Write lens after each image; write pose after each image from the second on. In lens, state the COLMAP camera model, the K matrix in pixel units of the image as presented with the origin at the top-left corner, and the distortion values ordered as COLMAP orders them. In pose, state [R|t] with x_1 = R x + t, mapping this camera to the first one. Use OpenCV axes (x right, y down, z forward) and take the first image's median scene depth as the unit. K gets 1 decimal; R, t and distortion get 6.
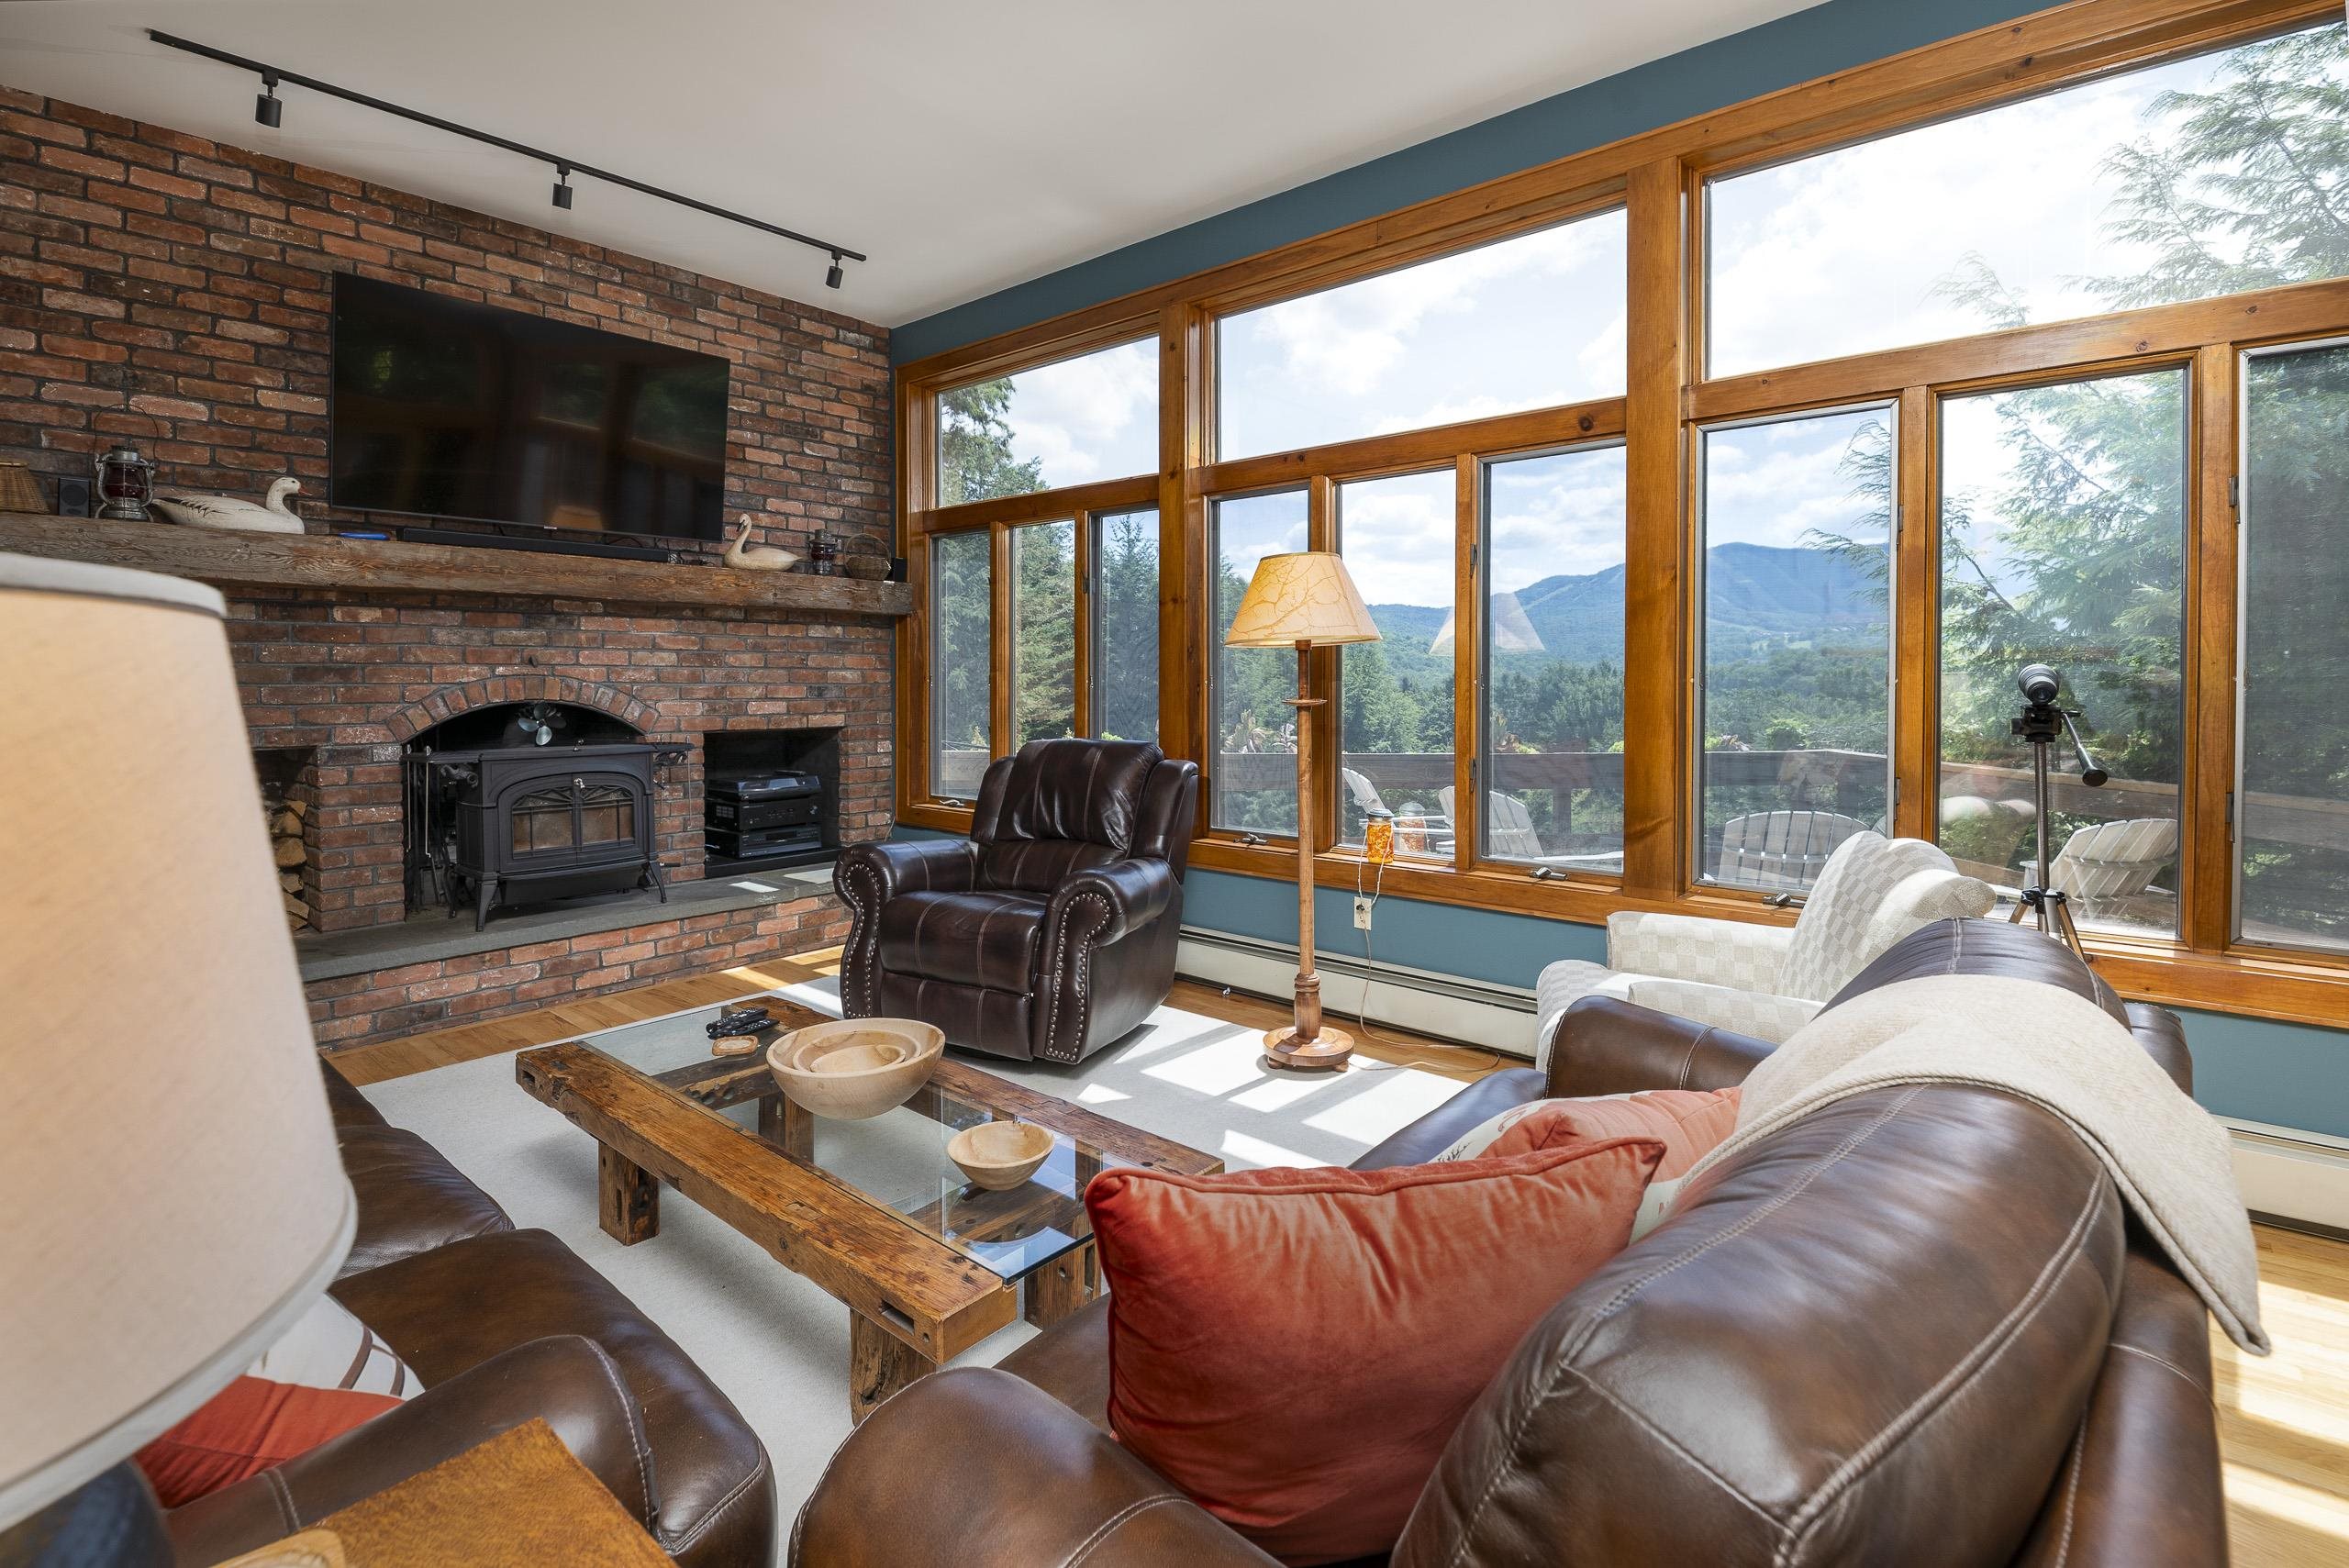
lens RADIAL K [[1079.1, 0, 1164.4], [0, 1079.1, 714.2], [0, 0, 1]] dist [-0.007299, -0.008681]
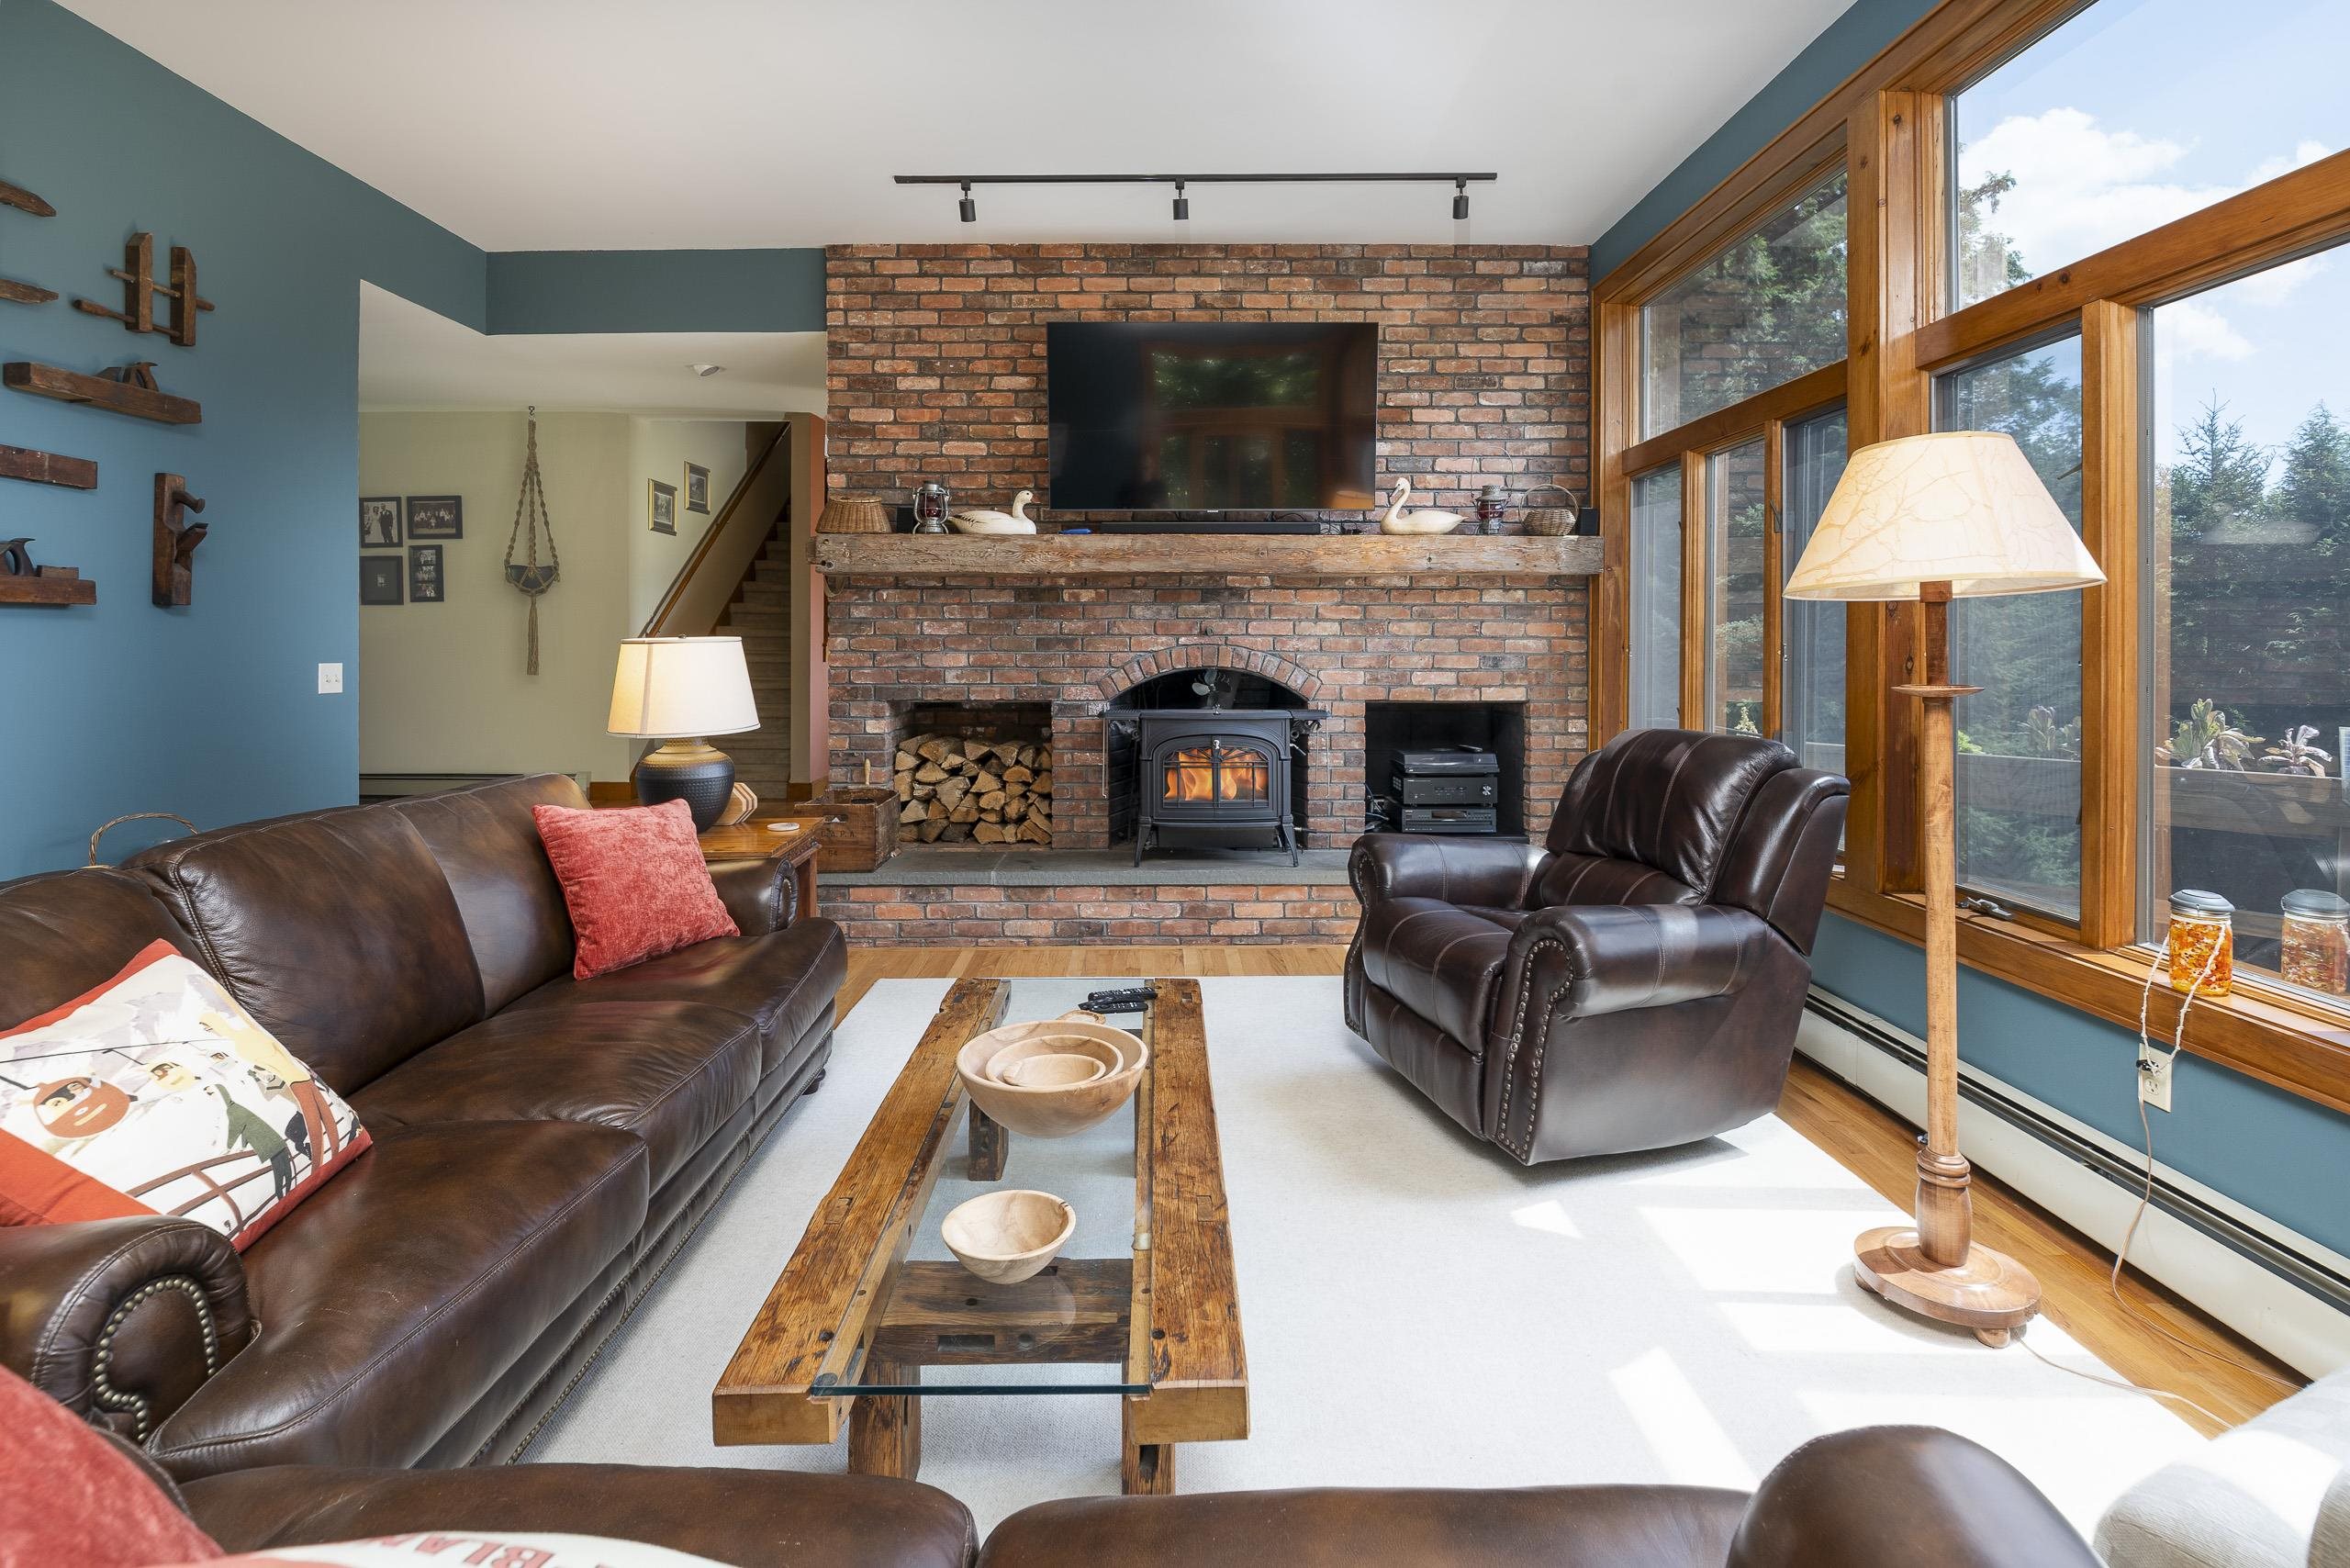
lens RADIAL K [[1079.6, 0, 1170.7], [0, 1079.6, 662.5], [0, 0, 1]] dist [-0.007299, -0.008681]
pose [[0.665875, 0.012148, -0.745965, 0.241142], [-0.025282, 0.999661, -0.006288, -0.010515], [0.745635, 0.023047, 0.665956, 0.246673]]
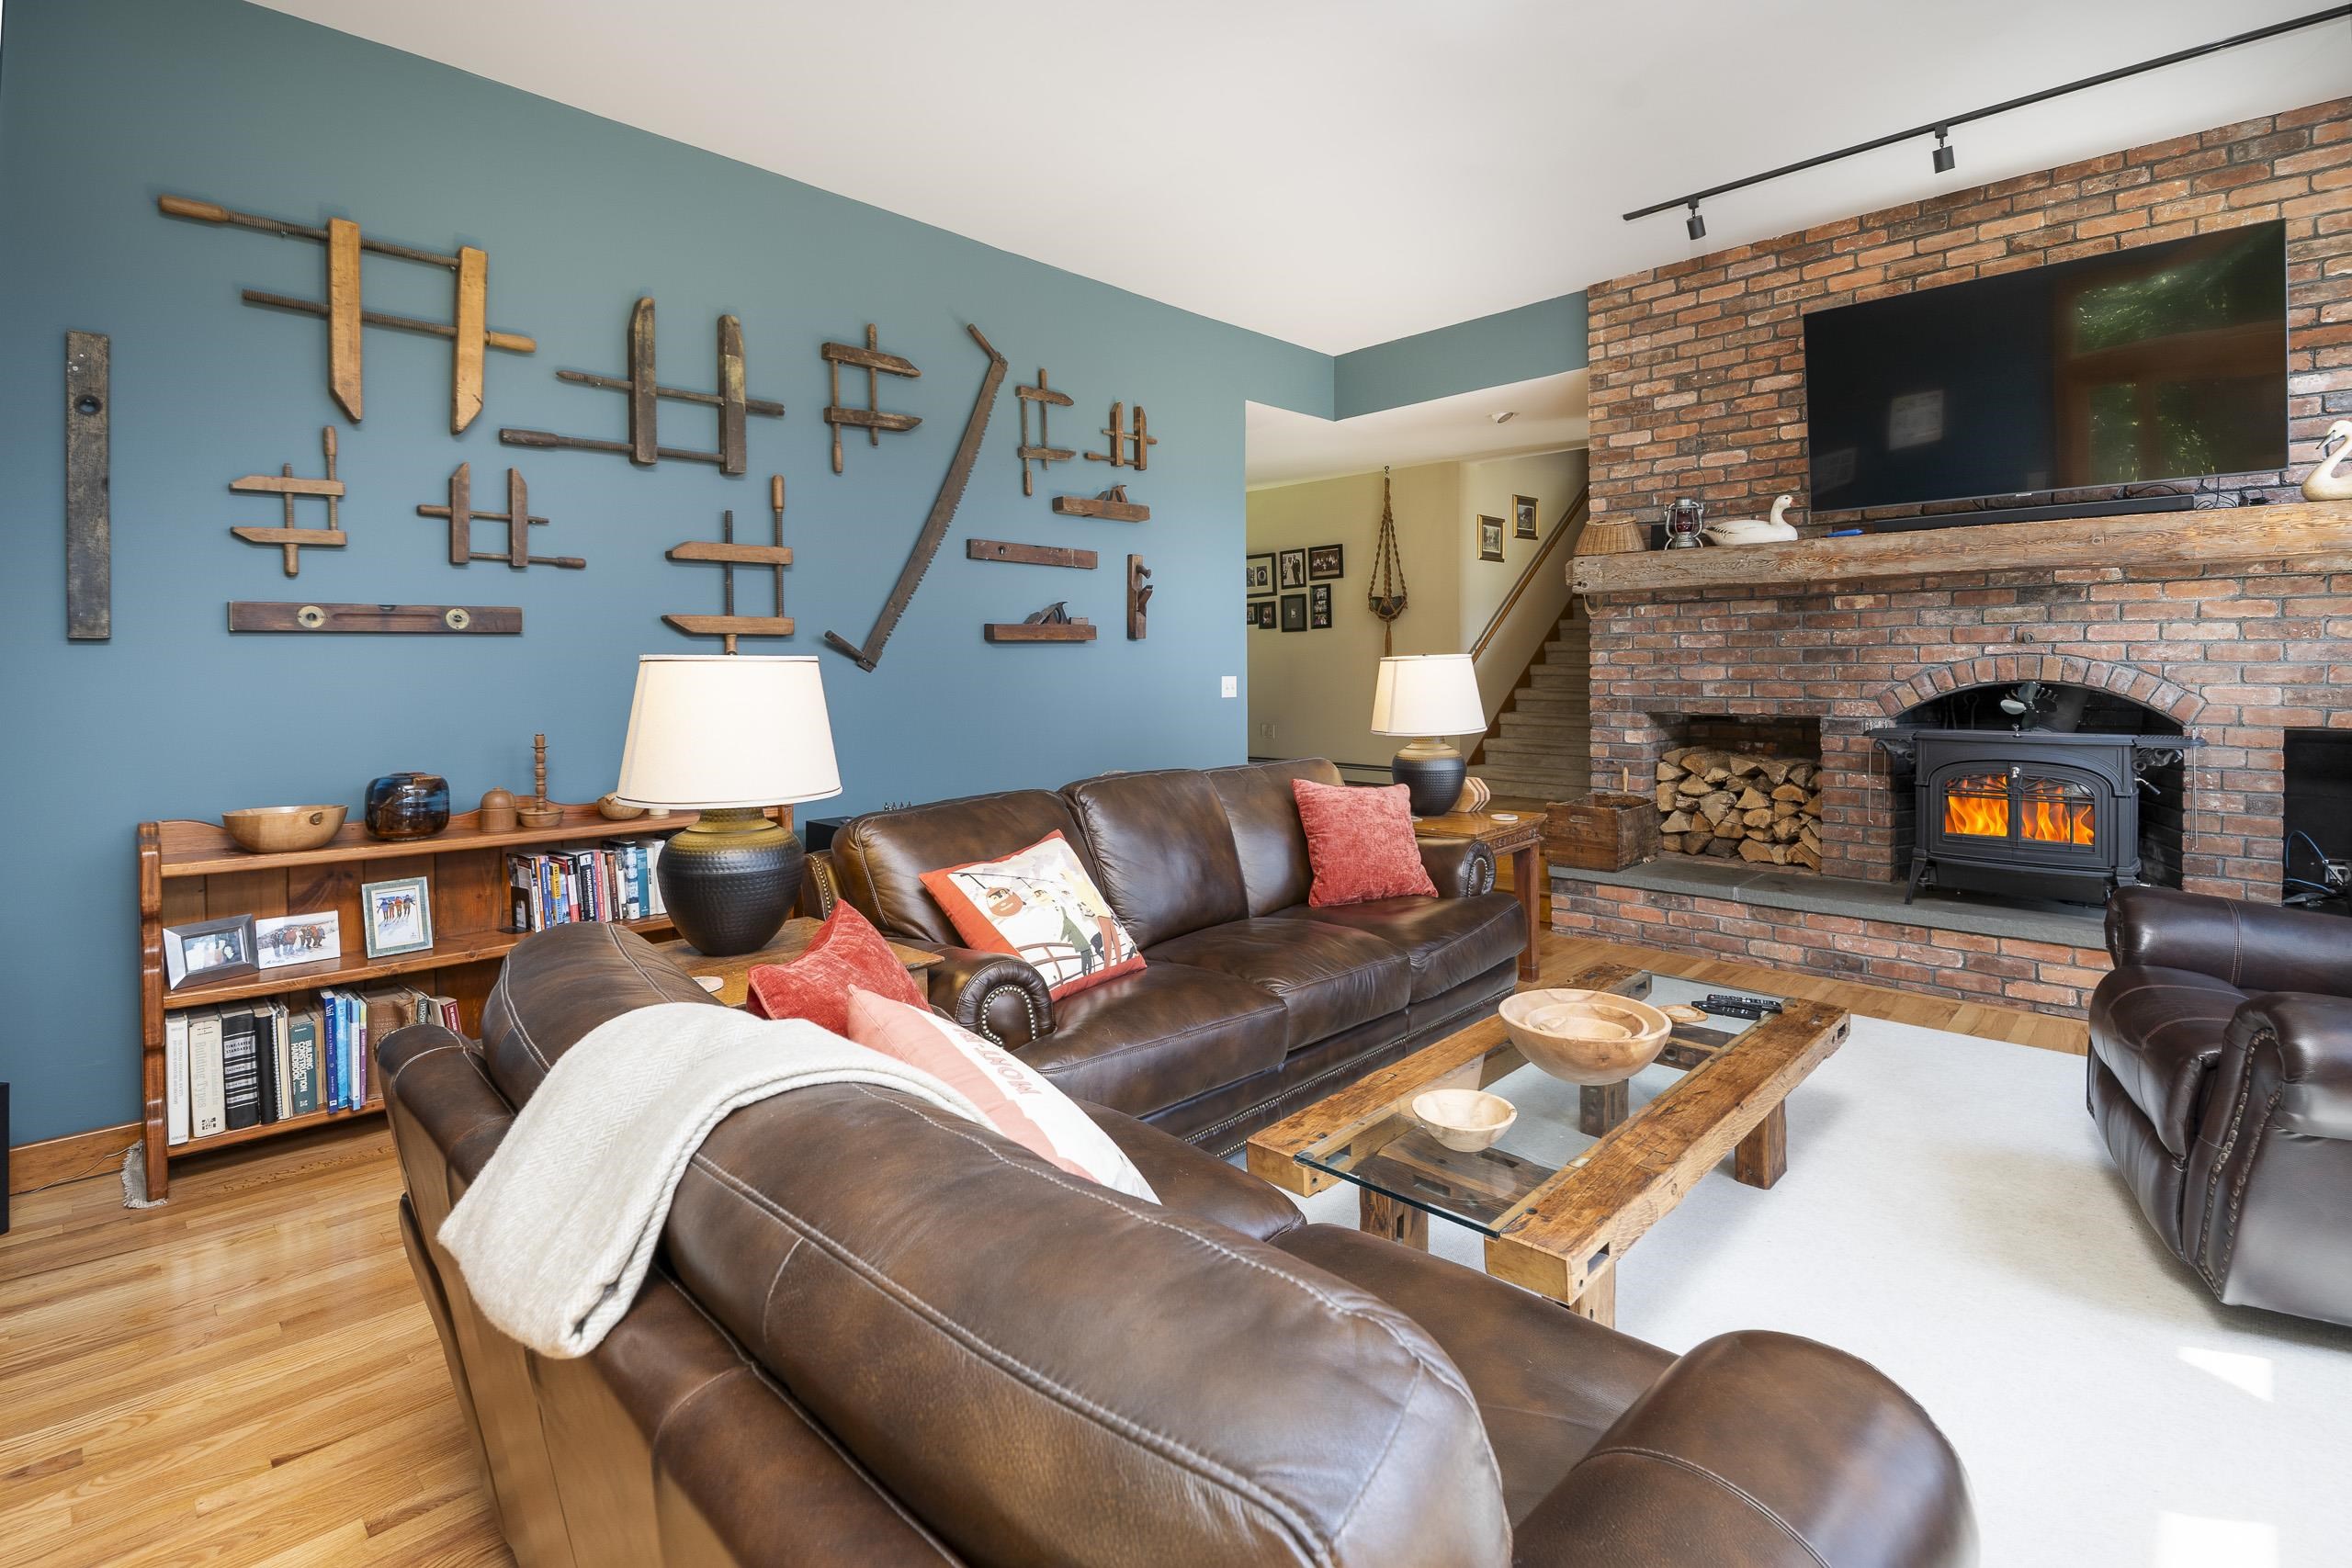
lens RADIAL K [[1080.4, 0, 1195.8], [0, 1080.4, 695.3], [0, 0, 1]] dist [-0.007299, -0.008681]
pose [[-0.049058, 0.030595, -0.998327, 0.410329], [-0.022069, 0.999254, 0.031708, -0.015276], [0.998552, 0.023588, -0.048346, 0.355390]]
